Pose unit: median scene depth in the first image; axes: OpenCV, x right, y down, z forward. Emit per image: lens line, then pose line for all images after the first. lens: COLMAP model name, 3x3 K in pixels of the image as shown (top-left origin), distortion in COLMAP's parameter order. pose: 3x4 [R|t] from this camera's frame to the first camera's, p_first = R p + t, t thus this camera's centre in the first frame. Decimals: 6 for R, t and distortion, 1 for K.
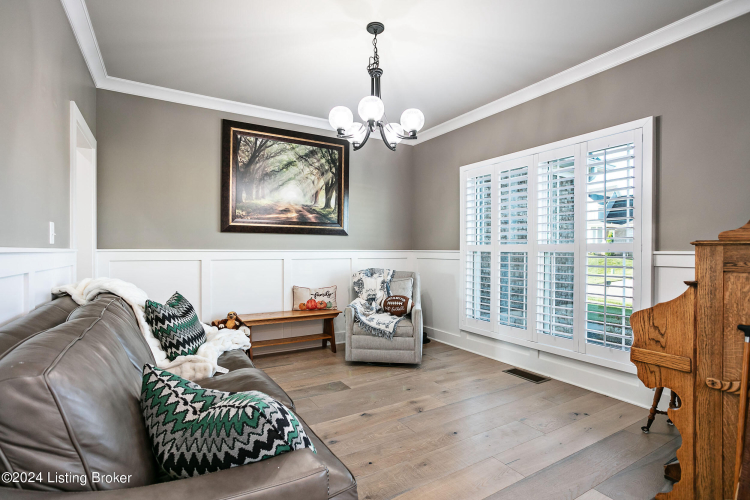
lens RADIAL K [[384.5, 0, 375.0], [0, 384.5, 250.0], [0, 0, 1]] dist [-0.012107, 0.000403]
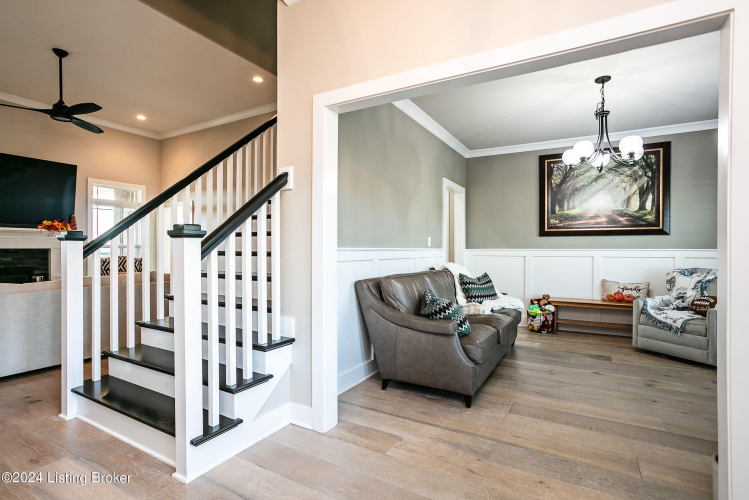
lens RADIAL K [[362.9, 0, 374.5], [0, 362.9, 250.0], [0, 0, 1]] dist [-0.003329, 0.000107]
pose [[0.509588, 0.001176, -0.860418, 0.402912], [-0.000026, 0.999999, 0.001351, 0.001421], [0.860419, -0.000666, 0.509587, -0.182952]]
